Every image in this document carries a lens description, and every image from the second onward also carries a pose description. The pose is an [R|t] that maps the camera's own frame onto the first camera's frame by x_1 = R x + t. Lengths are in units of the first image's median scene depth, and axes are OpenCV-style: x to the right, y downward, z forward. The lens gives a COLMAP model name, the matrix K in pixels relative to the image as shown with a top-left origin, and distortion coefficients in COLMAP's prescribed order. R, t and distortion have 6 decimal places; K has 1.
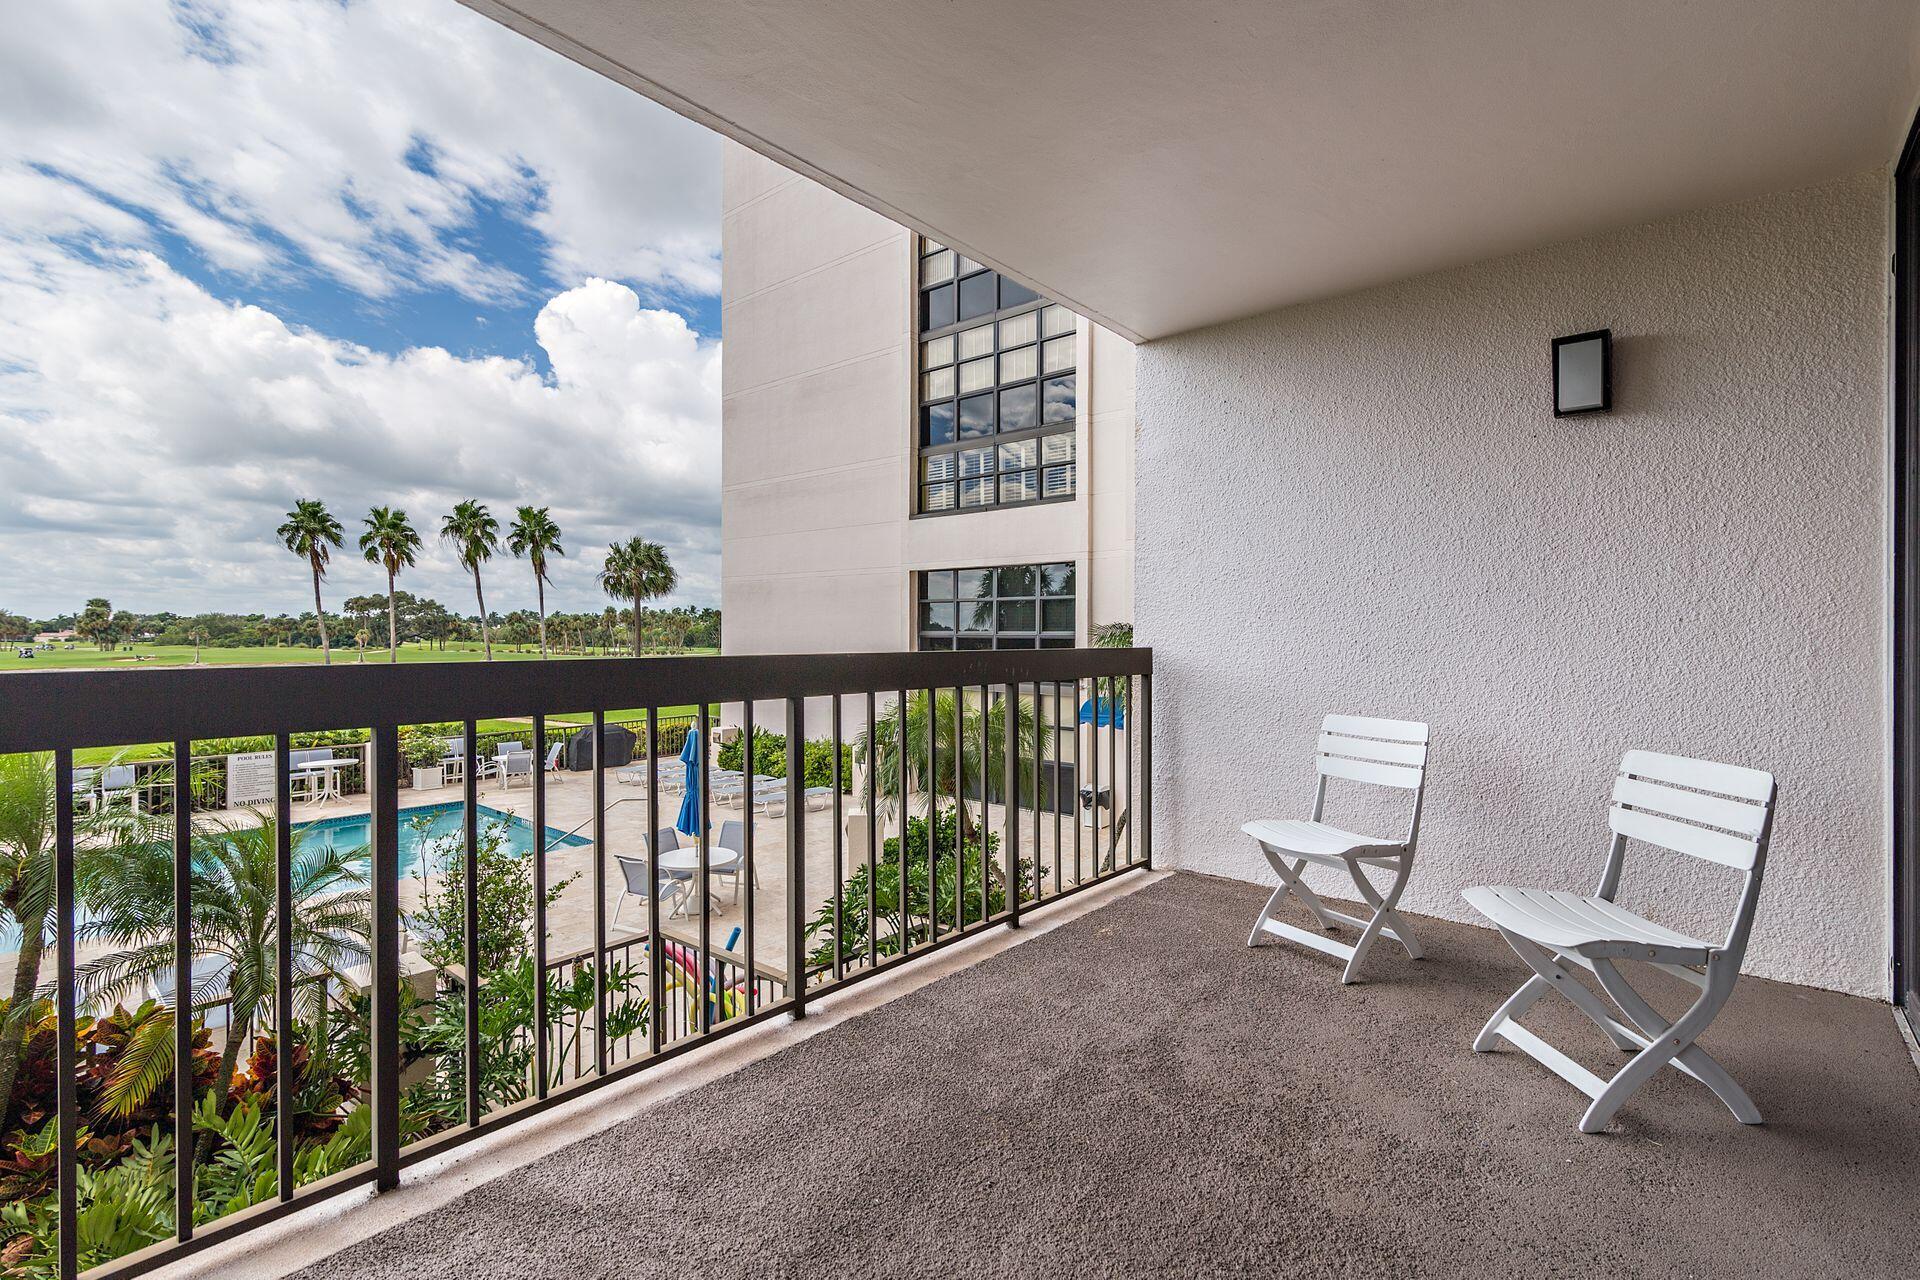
lens RADIAL K [[880.1, 0, 952.8], [0, 880.1, 650.7], [0, 0, 1]] dist [0.002814, -0.001734]
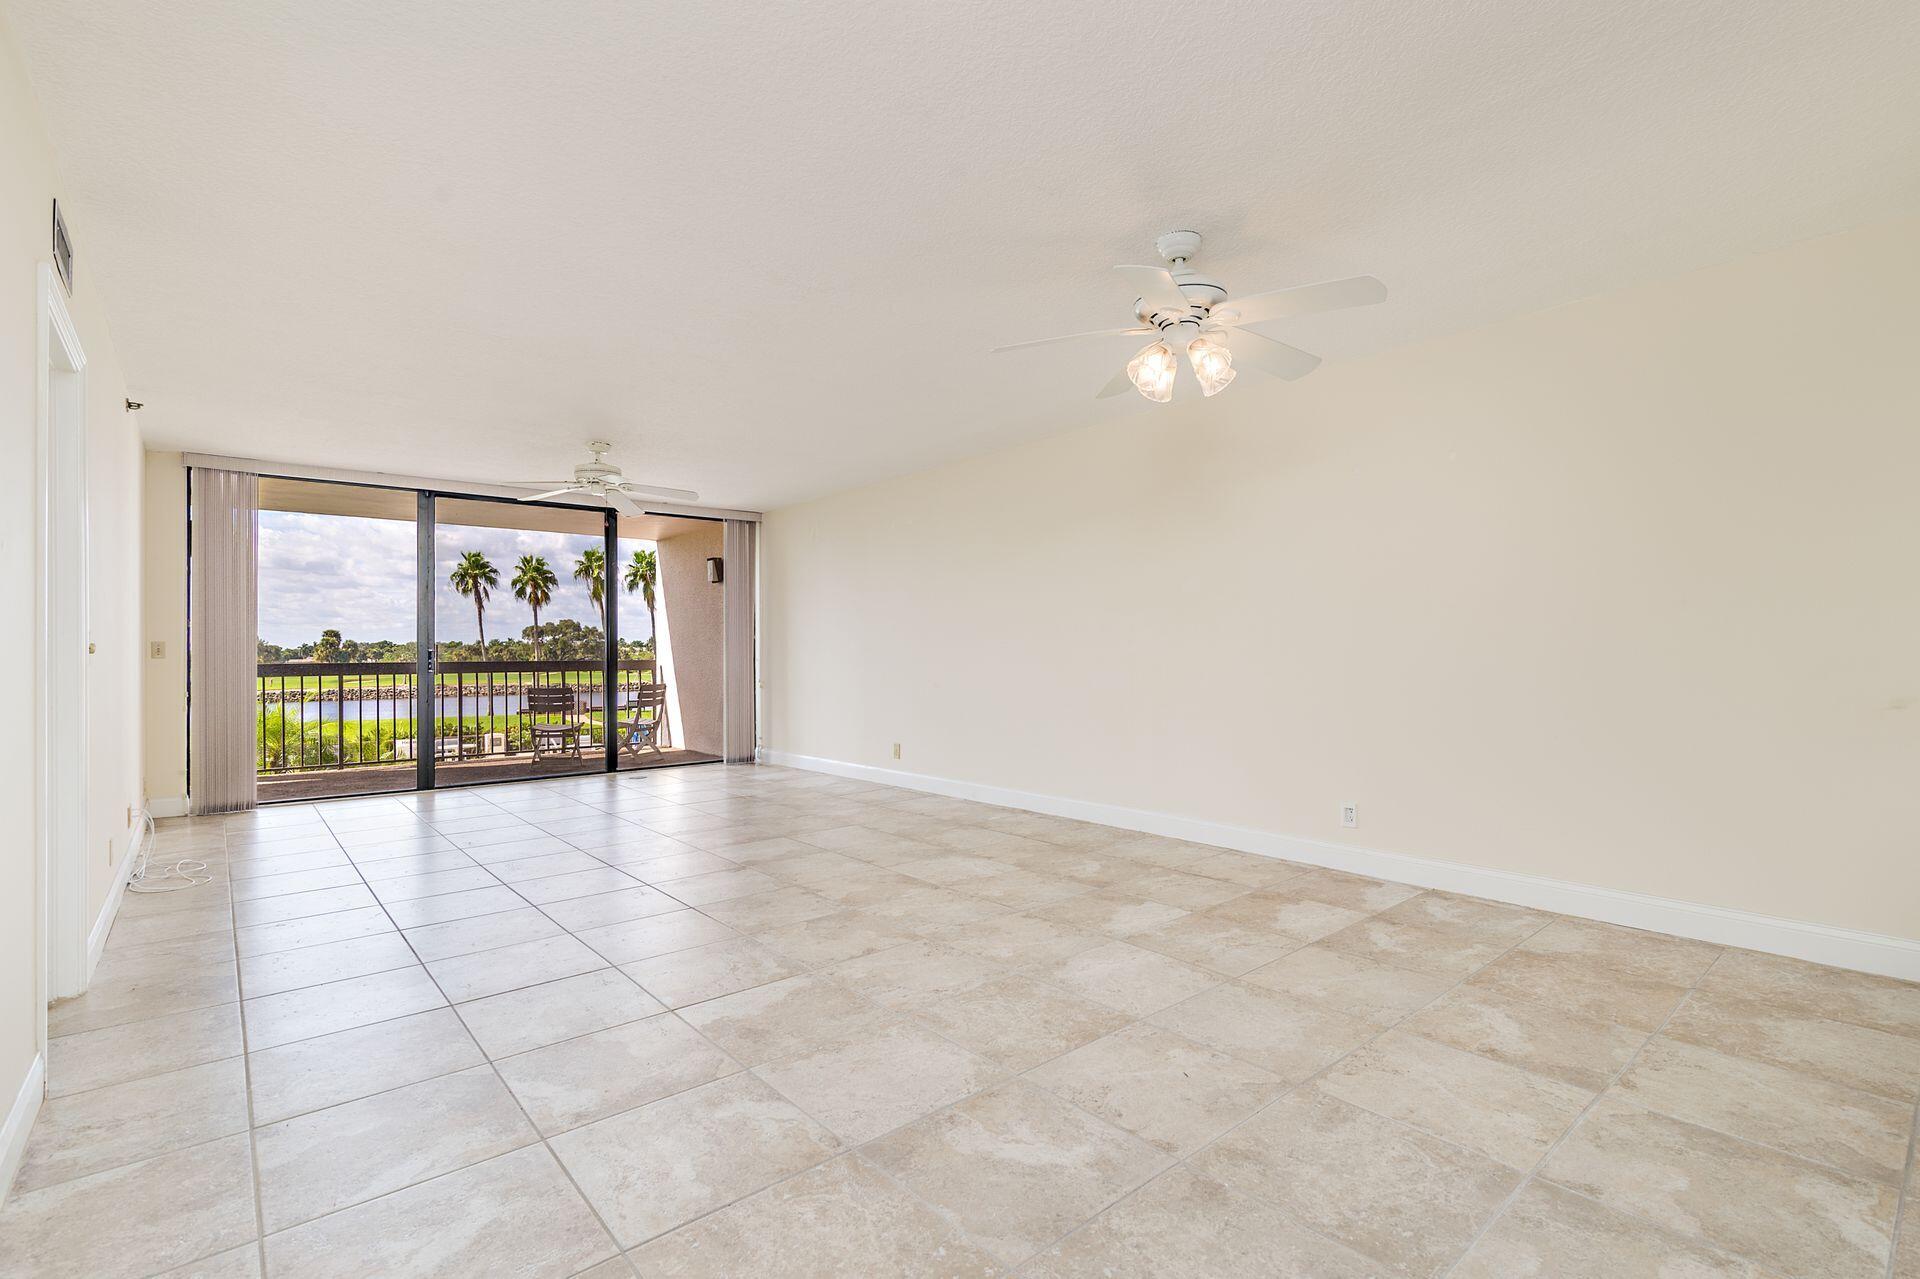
lens RADIAL K [[893.3, 0, 957.6], [0, 893.3, 642.5], [0, 0, 1]] dist [-0.000783, -0.001789]
pose [[0.987166, -0.010479, -0.159353, 0.135996], [0.005346, 0.999454, -0.032603, 0.003887], [0.159608, 0.031333, 0.986683, -0.129099]]
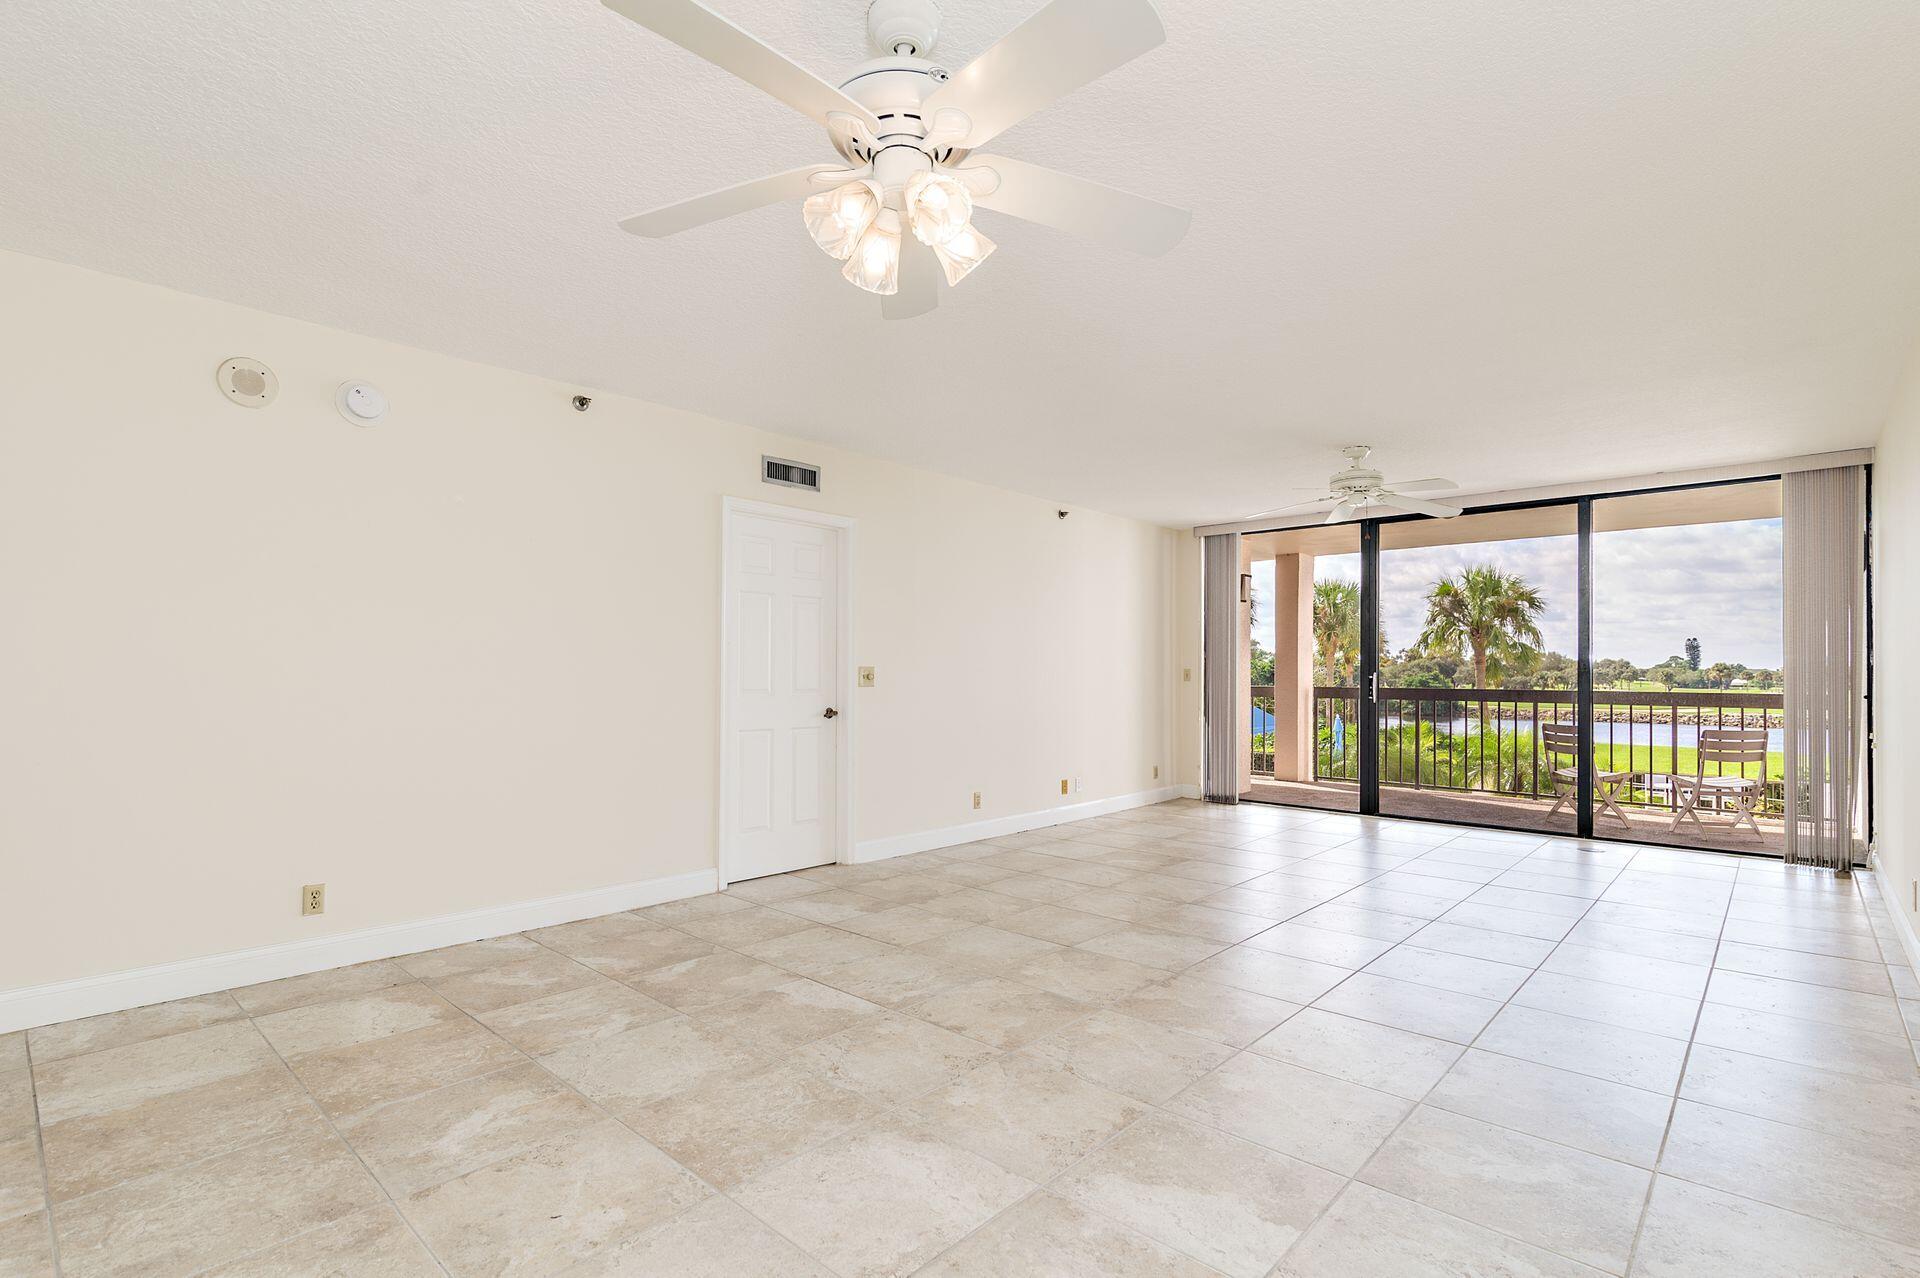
lens RADIAL K [[893.3, 0, 949.4], [0, 893.3, 662.8], [0, 0, 1]] dist [-0.000783, -0.001789]
pose [[-0.047442, -0.012550, -0.998795, 0.179900], [-0.028056, 0.999543, -0.011226, 0.000999], [0.998480, 0.027489, -0.047772, -0.059214]]
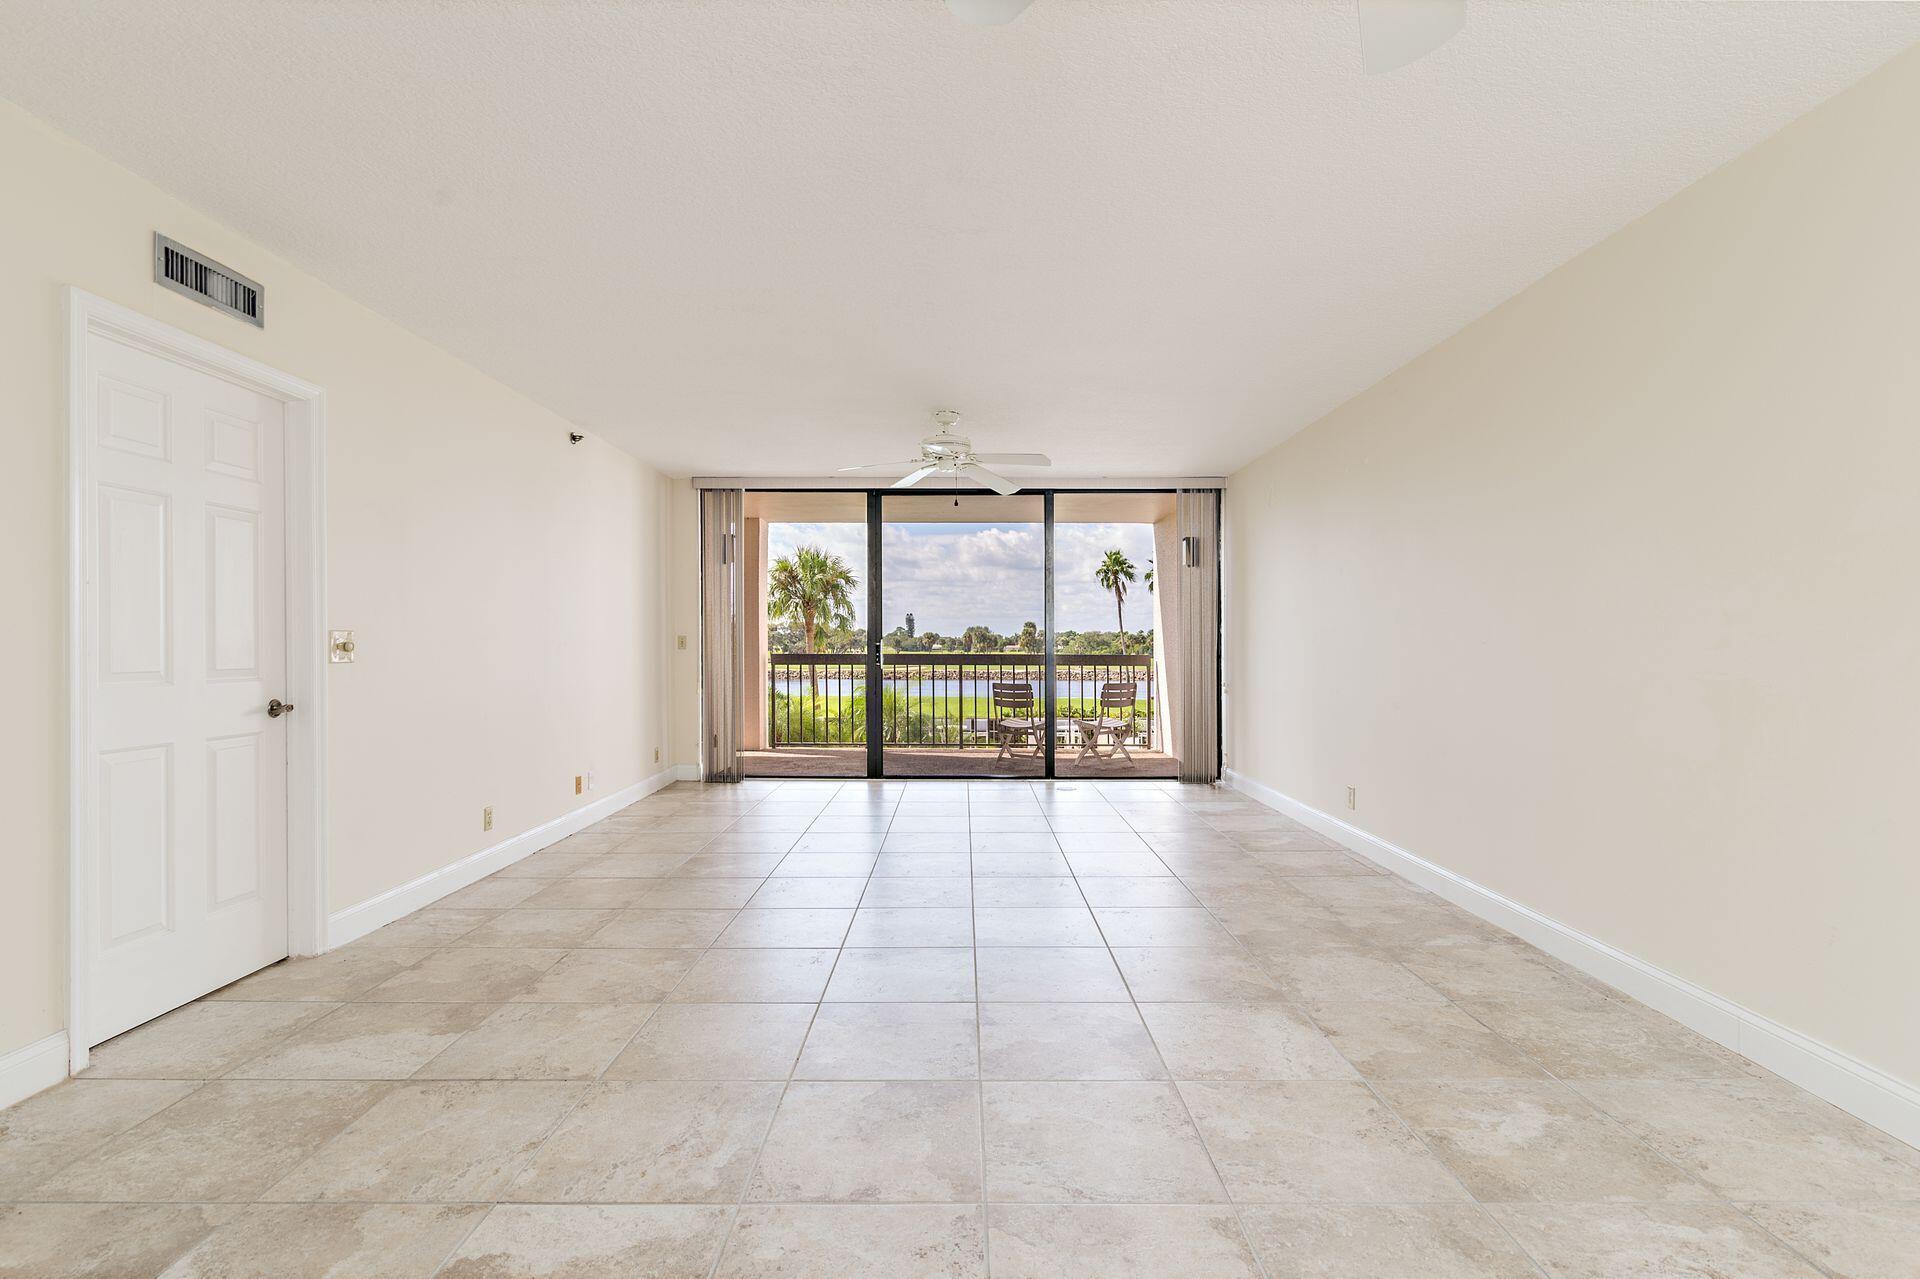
lens RADIAL K [[880.1, 0, 947.2], [0, 880.1, 642.5], [0, 0, 1]] dist [0.002814, -0.001734]
pose [[0.640274, -0.000654, -0.768146, 0.150182], [-0.017904, 0.999715, -0.015775, 0.001714], [0.767938, 0.023854, 0.640080, -0.083666]]
